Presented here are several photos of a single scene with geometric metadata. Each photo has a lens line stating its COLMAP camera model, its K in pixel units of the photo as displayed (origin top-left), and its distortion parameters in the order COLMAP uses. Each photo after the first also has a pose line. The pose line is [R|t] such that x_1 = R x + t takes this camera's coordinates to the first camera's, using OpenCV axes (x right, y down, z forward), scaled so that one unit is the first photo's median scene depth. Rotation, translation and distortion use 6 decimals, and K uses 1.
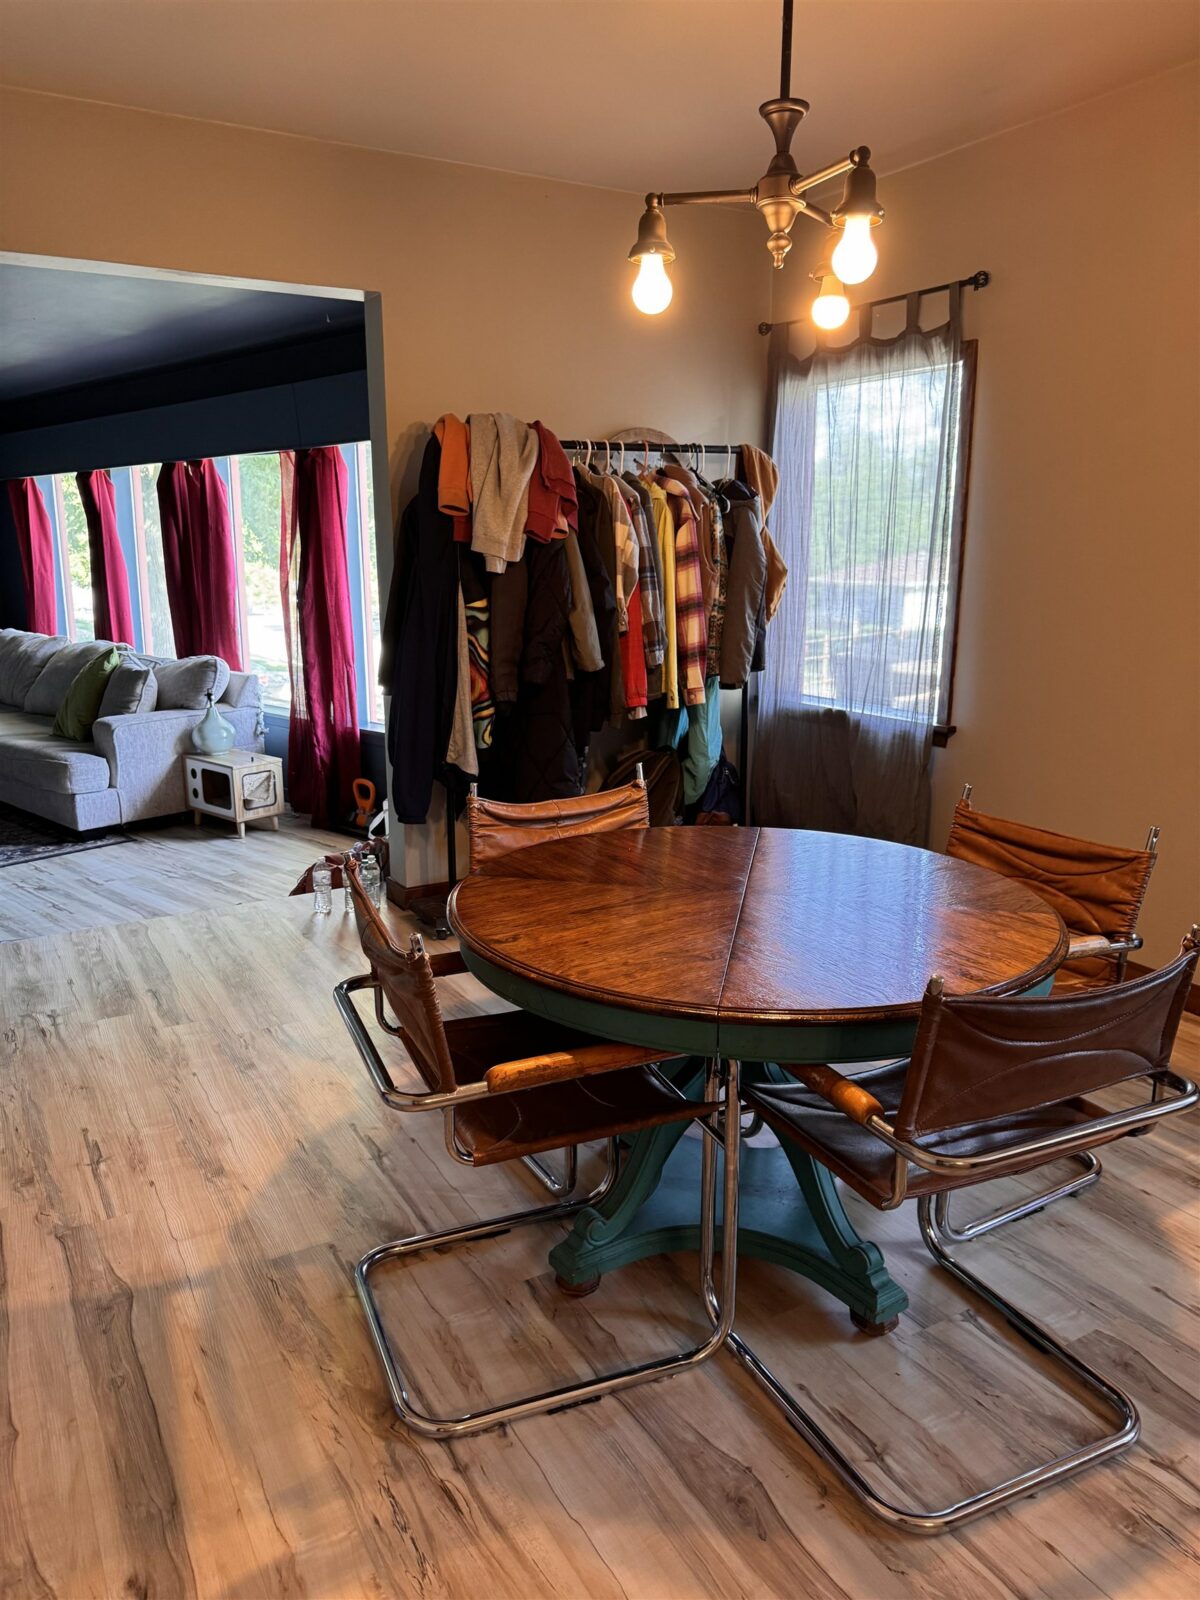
lens RADIAL K [[1109.2, 0, 591.5], [0, 1109.2, 812.2], [0, 0, 1]] dist [0.057408, -0.072203]
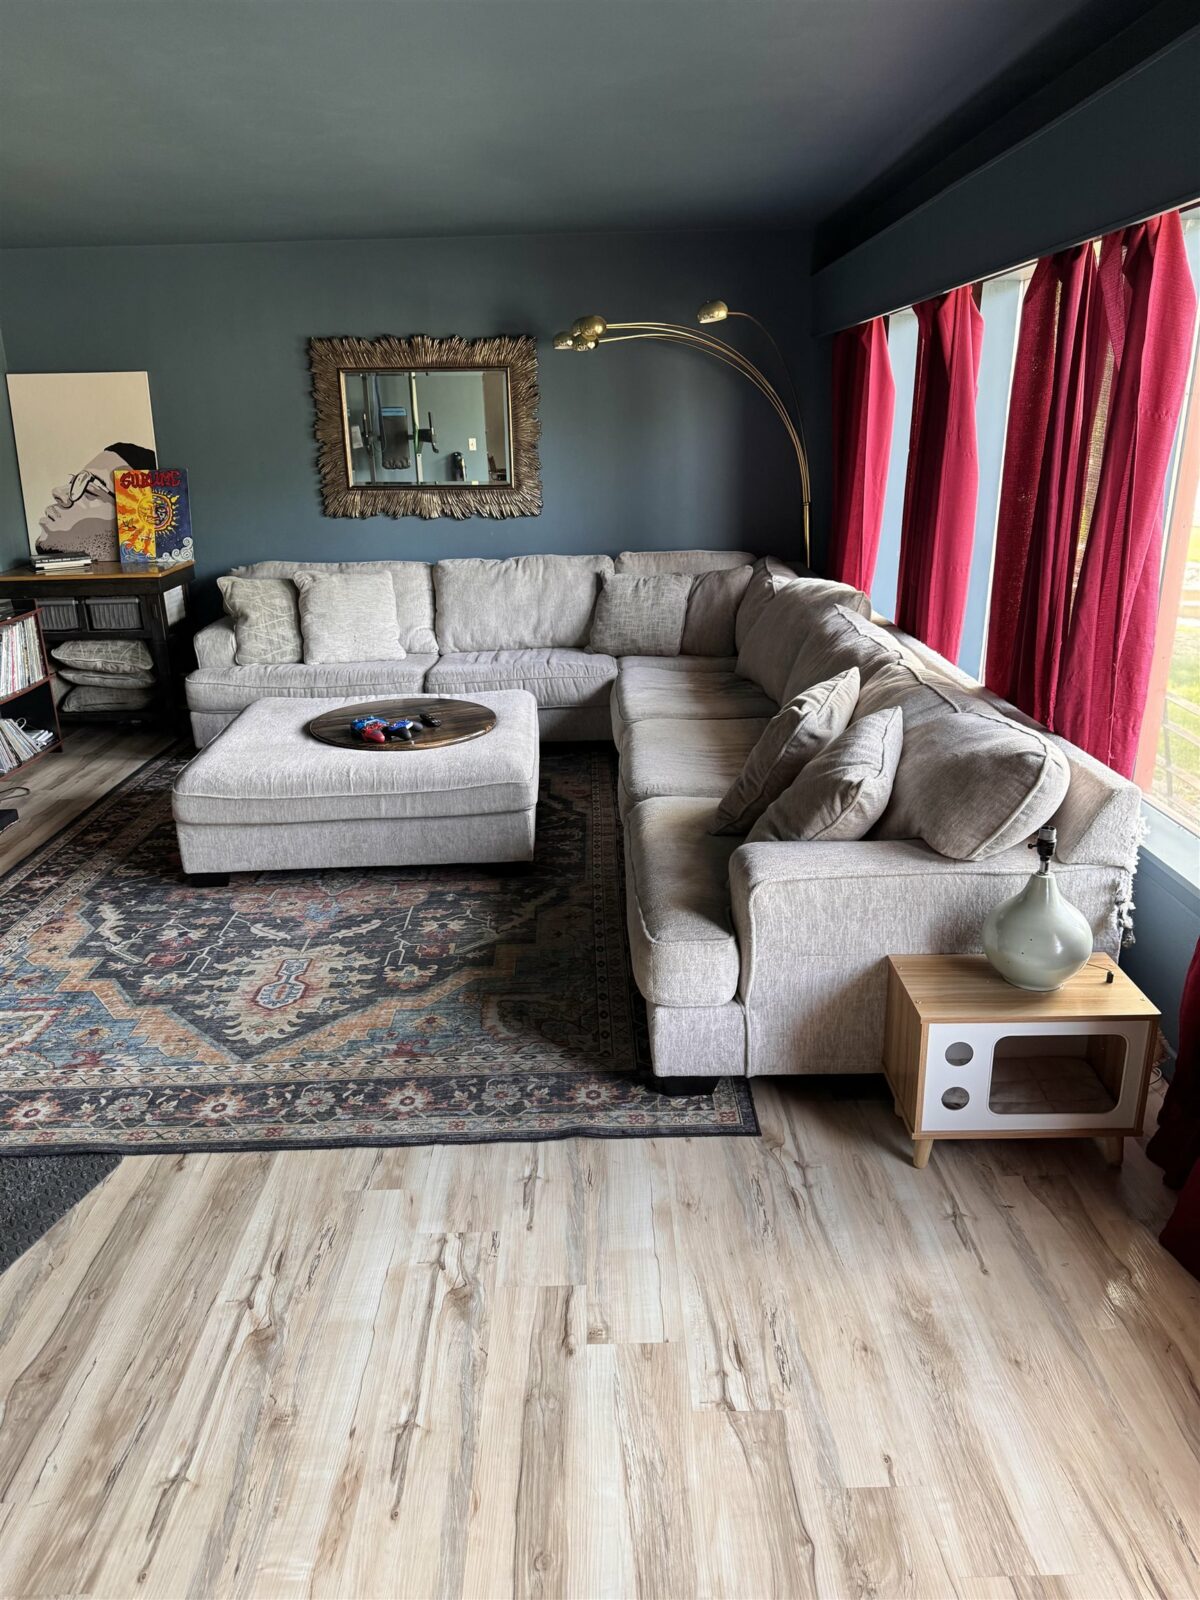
lens RADIAL K [[1109.2, 0, 585.5], [0, 1109.2, 813.3], [0, 0, 1]] dist [0.057408, -0.072203]
pose [[0.698038, 0.221329, -0.680996, -0.303037], [-0.149264, 0.975116, 0.163921, -0.277227], [0.700330, -0.012775, 0.713705, 1.071482]]
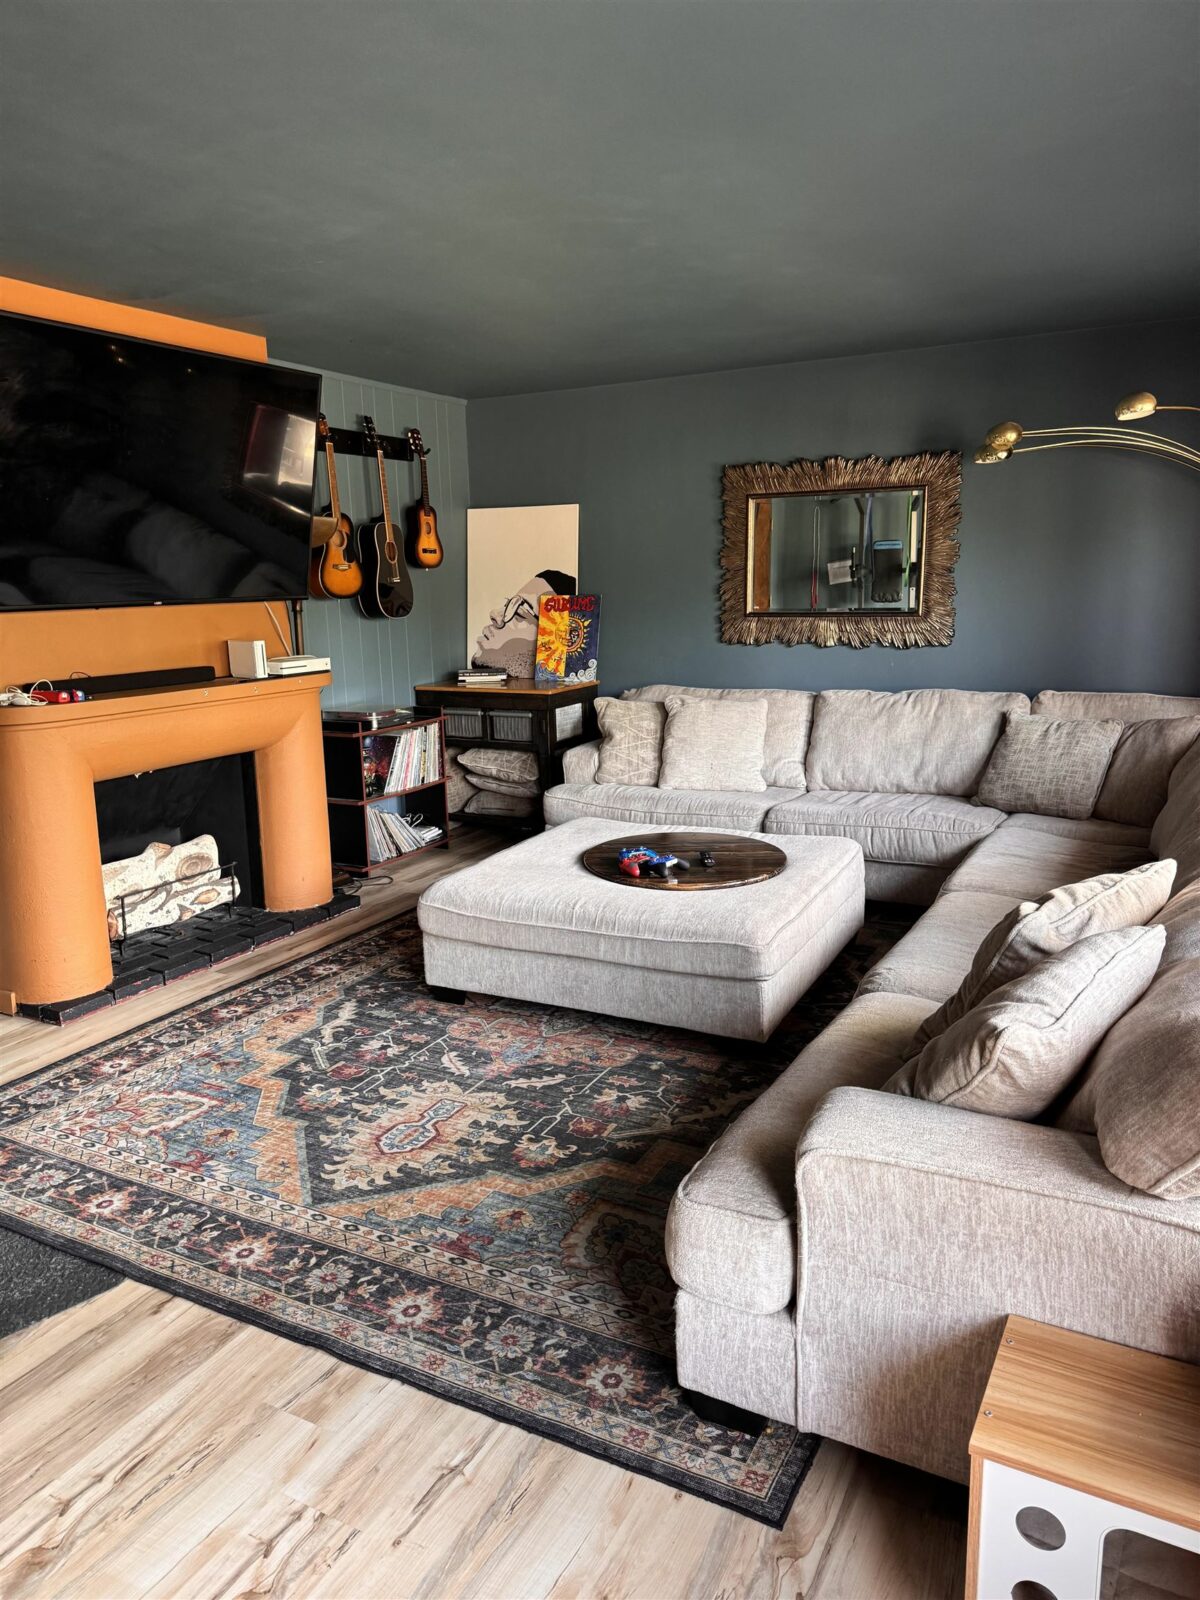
lens RADIAL K [[1109.2, 0, 590.5], [0, 1109.2, 798.8], [0, 0, 1]] dist [0.057408, -0.072203]
pose [[0.270255, 0.181473, -0.945531, -0.287991], [-0.207552, 0.969966, 0.126839, -0.327898], [0.940151, 0.161968, 0.299804, 1.405572]]
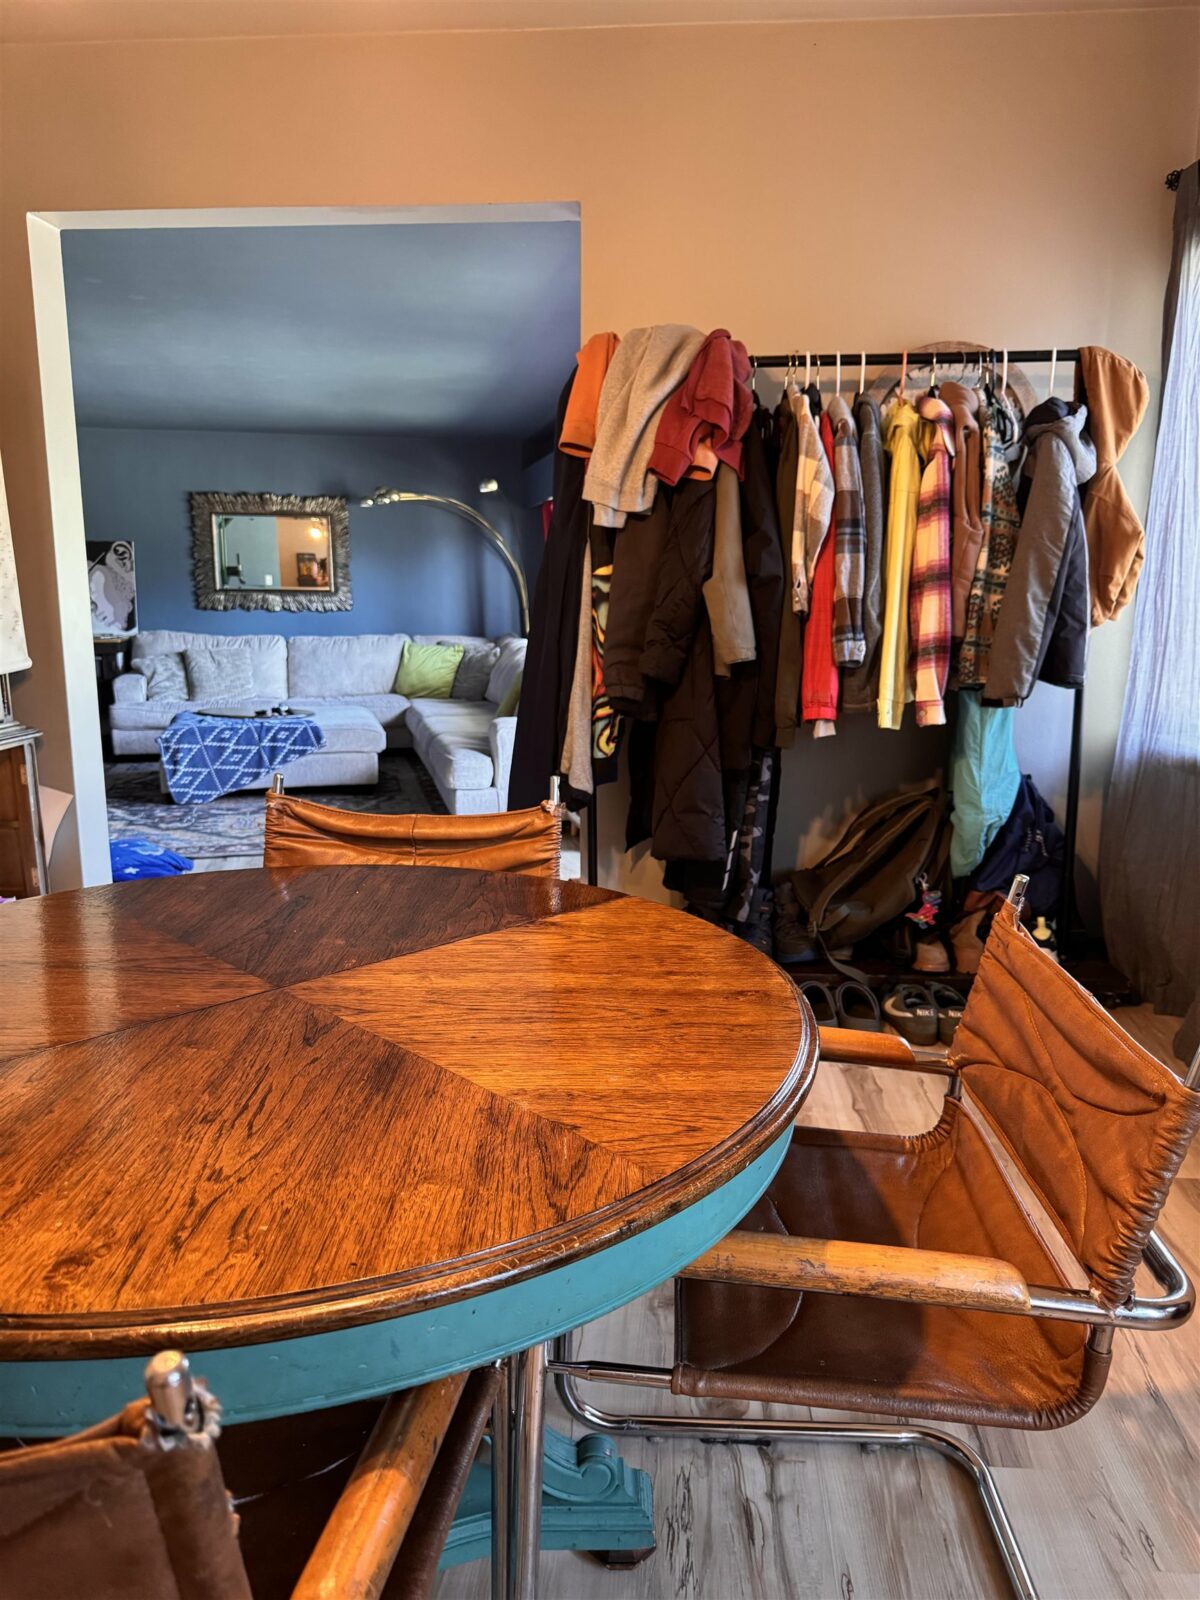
lens RADIAL K [[1109.2, 0, 599.0], [0, 1109.2, 794.5], [0, 0, 1]] dist [0.057408, -0.072203]
pose [[0.845318, 0.098265, -0.525149, 0.300504], [-0.126086, 0.991867, -0.017362, -0.018931], [0.519172, 0.080890, 0.850833, 0.340154]]
